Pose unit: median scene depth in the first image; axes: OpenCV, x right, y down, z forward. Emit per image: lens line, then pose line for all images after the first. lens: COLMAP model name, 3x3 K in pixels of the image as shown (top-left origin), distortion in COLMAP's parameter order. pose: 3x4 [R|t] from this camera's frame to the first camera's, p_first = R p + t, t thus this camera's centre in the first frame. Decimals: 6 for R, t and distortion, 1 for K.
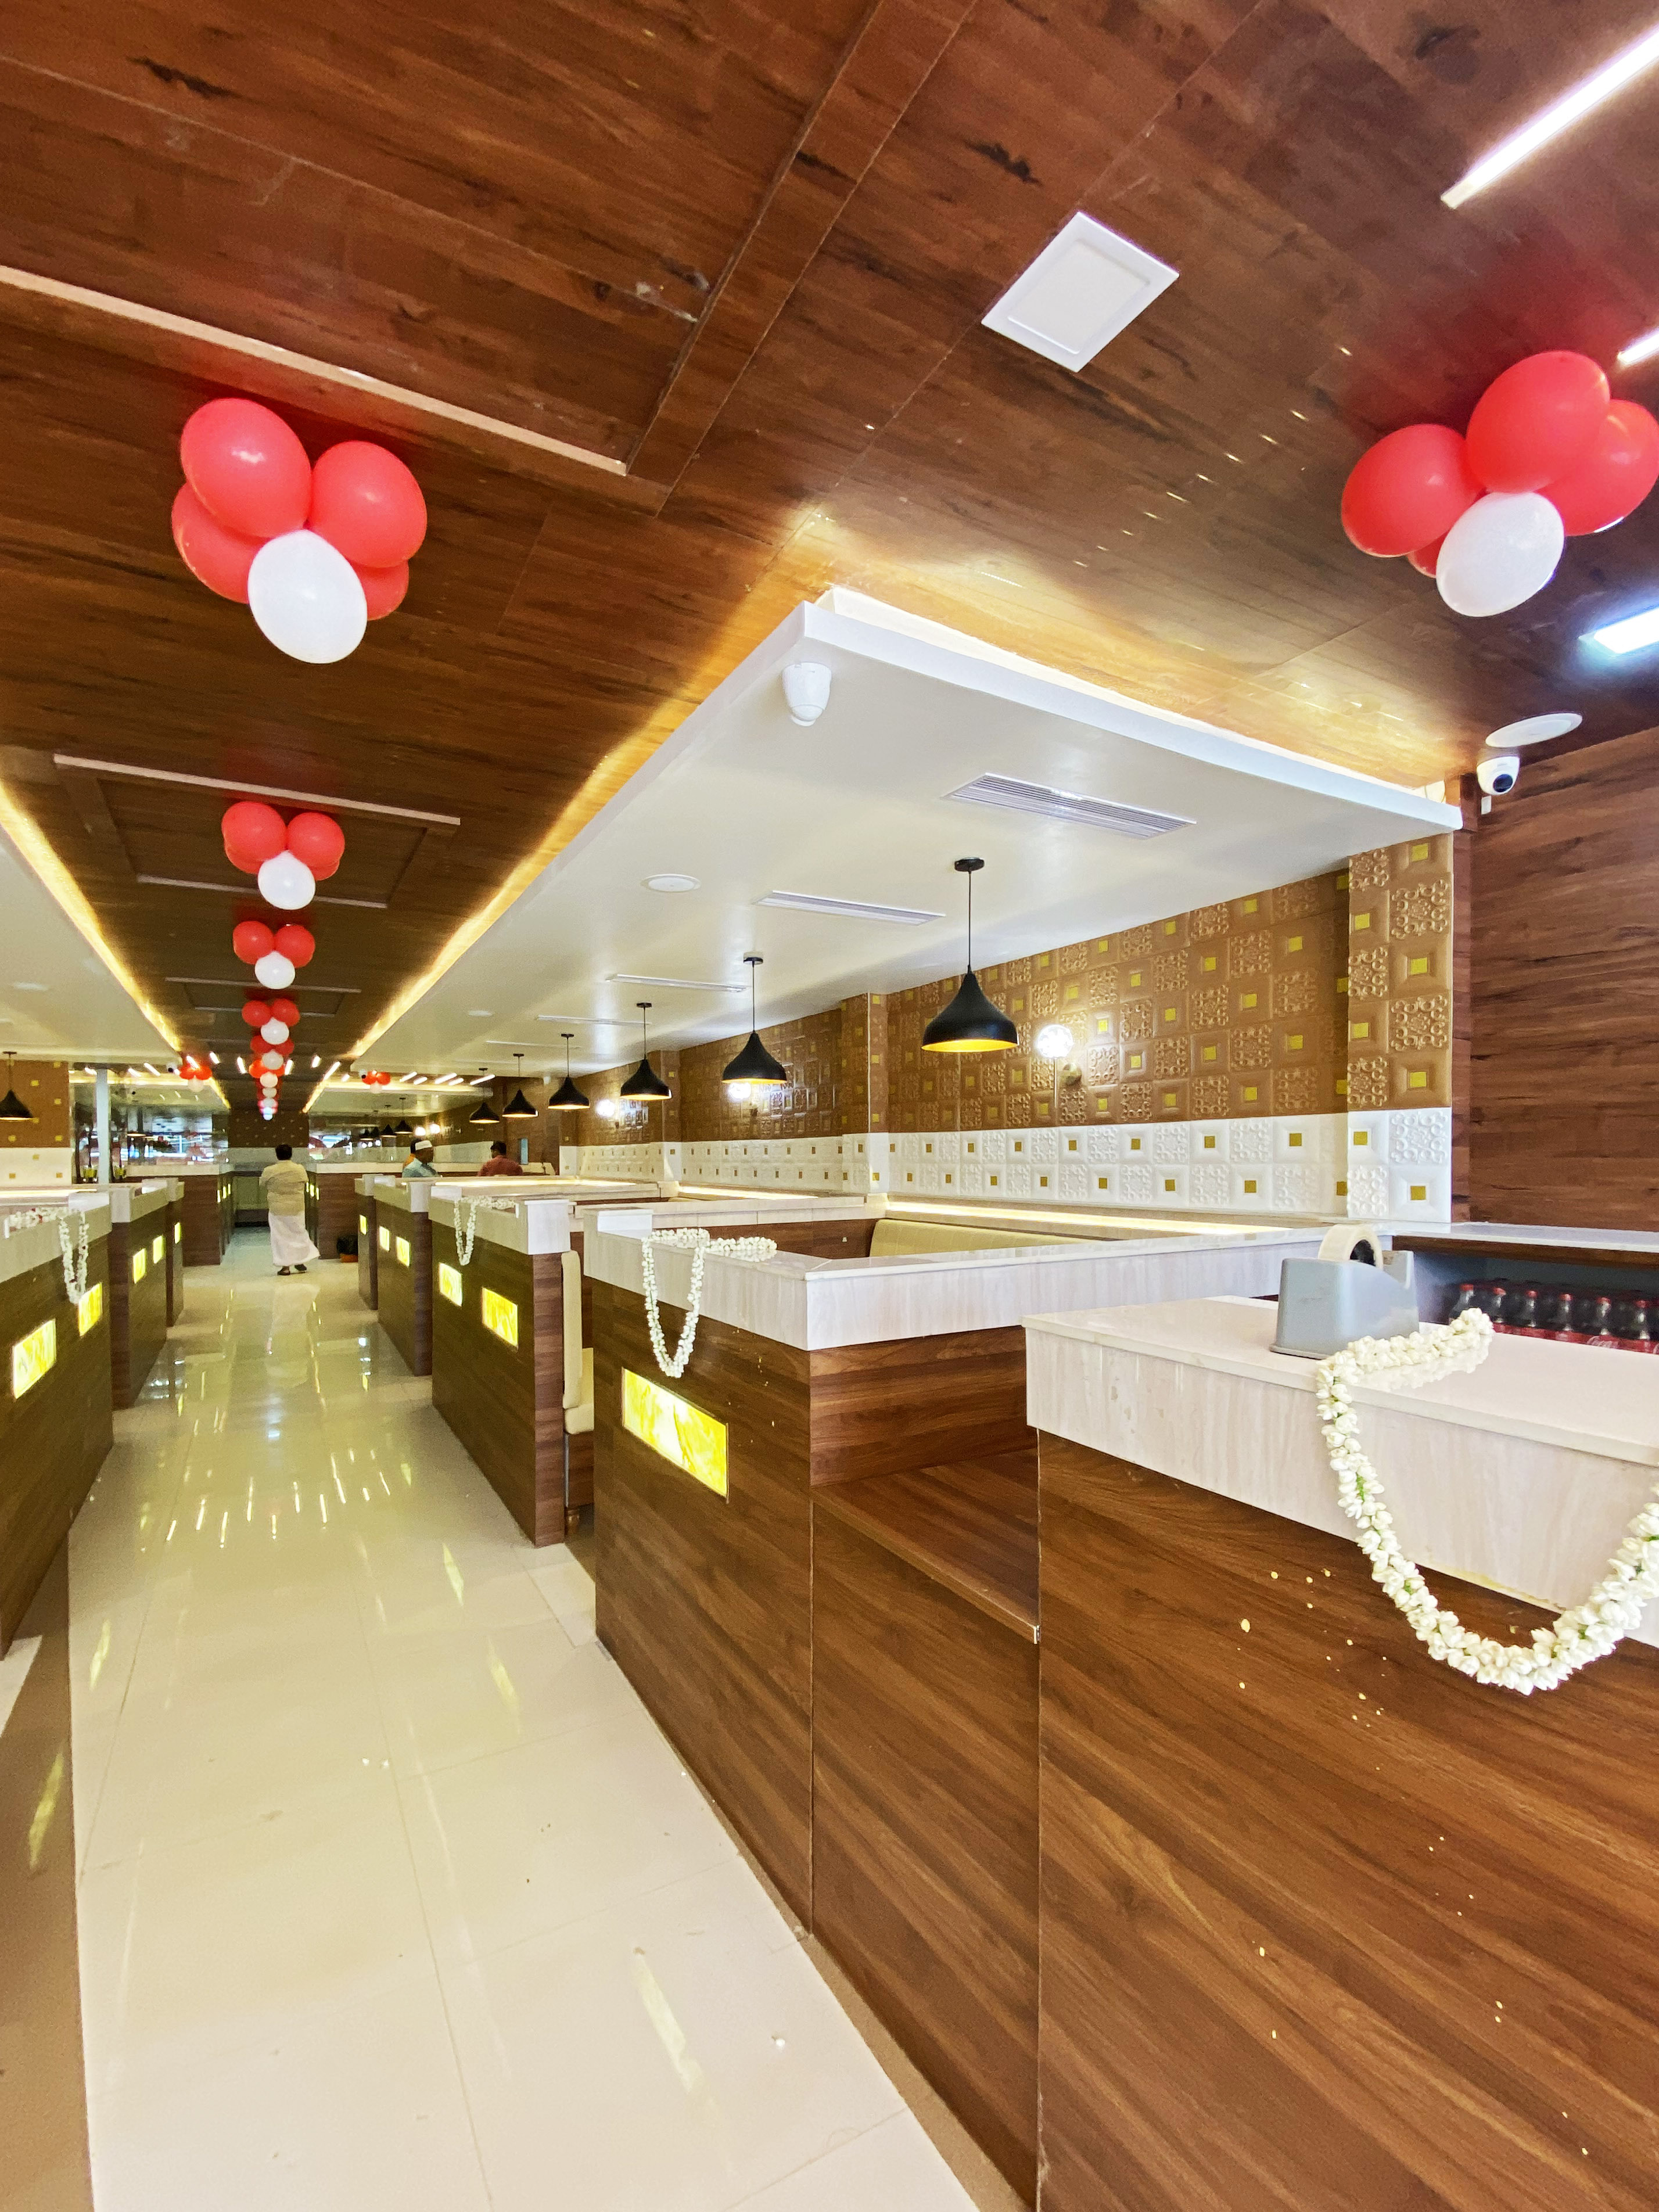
lens RADIAL K [[947.0, 0, 784.1], [0, 947.0, 1174.3], [0, 0, 1]] dist [0.013784, -0.000823]
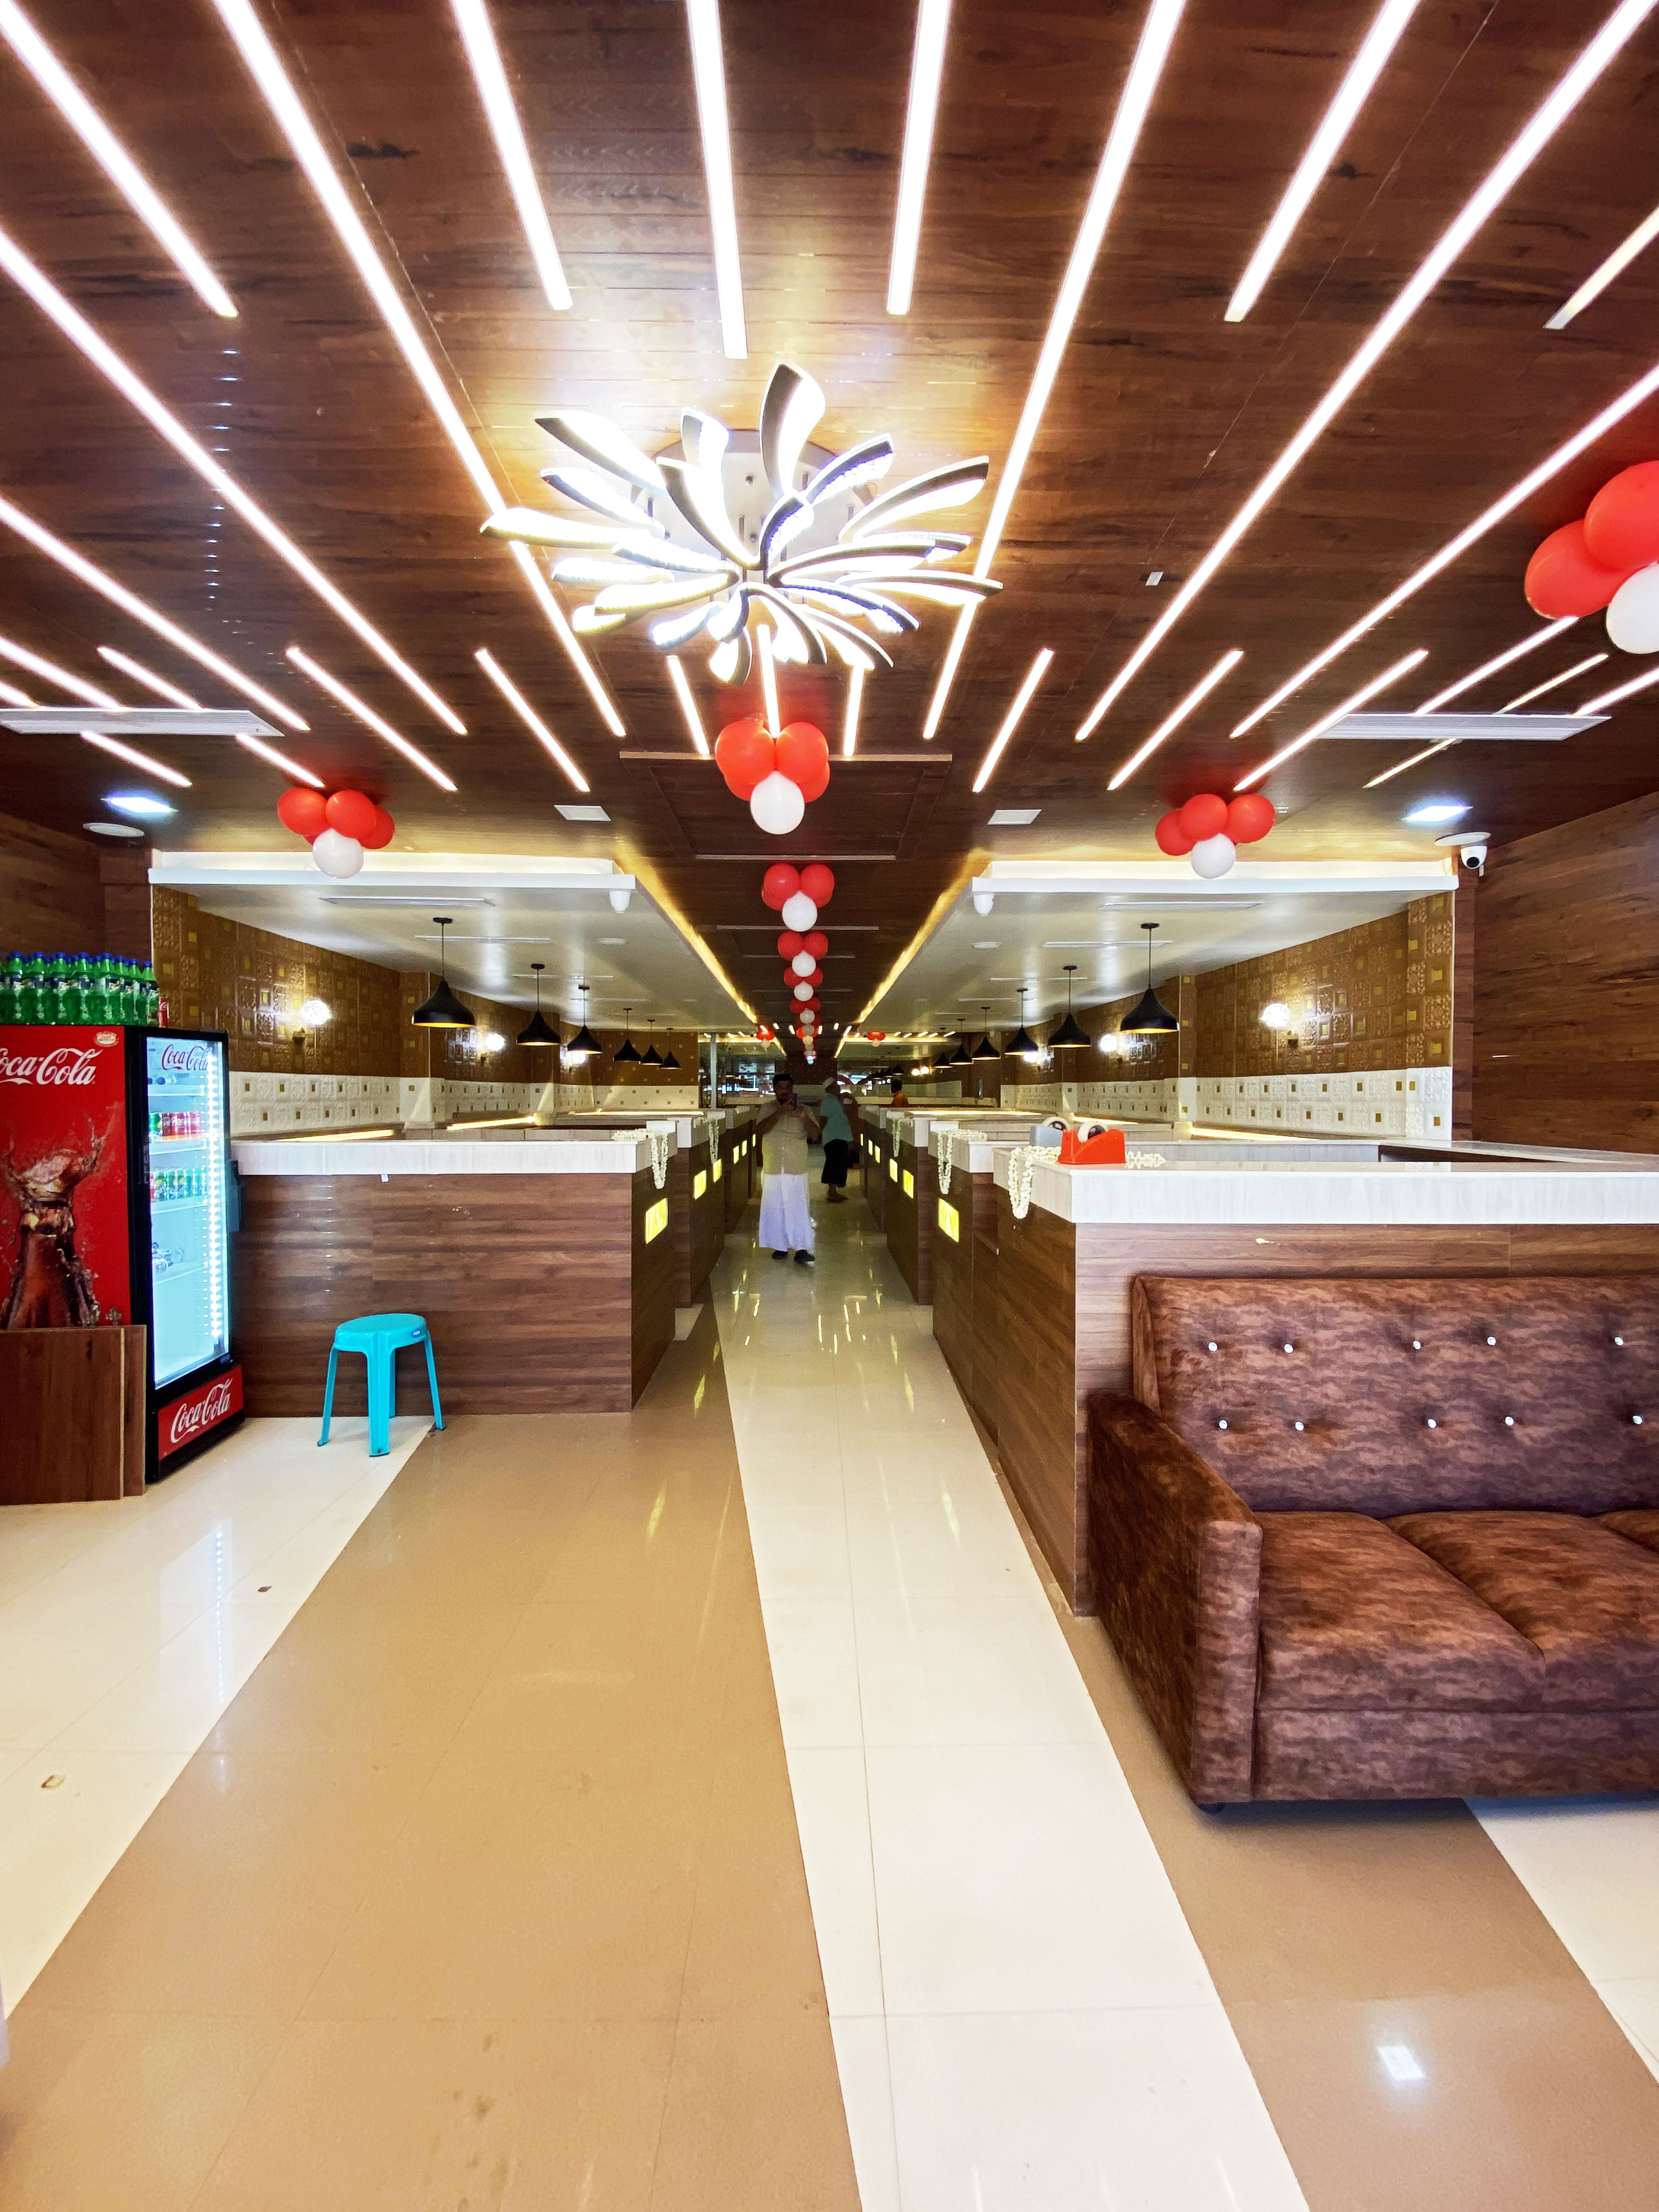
lens RADIAL K [[947.1, 0, 819.5], [0, 947.1, 1099.2], [0, 0, 1]] dist [0.013784, -0.000823]
pose [[0.879621, 0.008991, -0.475591, 0.334376], [-0.013913, 0.999880, -0.006831, 0.005200], [0.475472, 0.012625, 0.879640, -0.541207]]
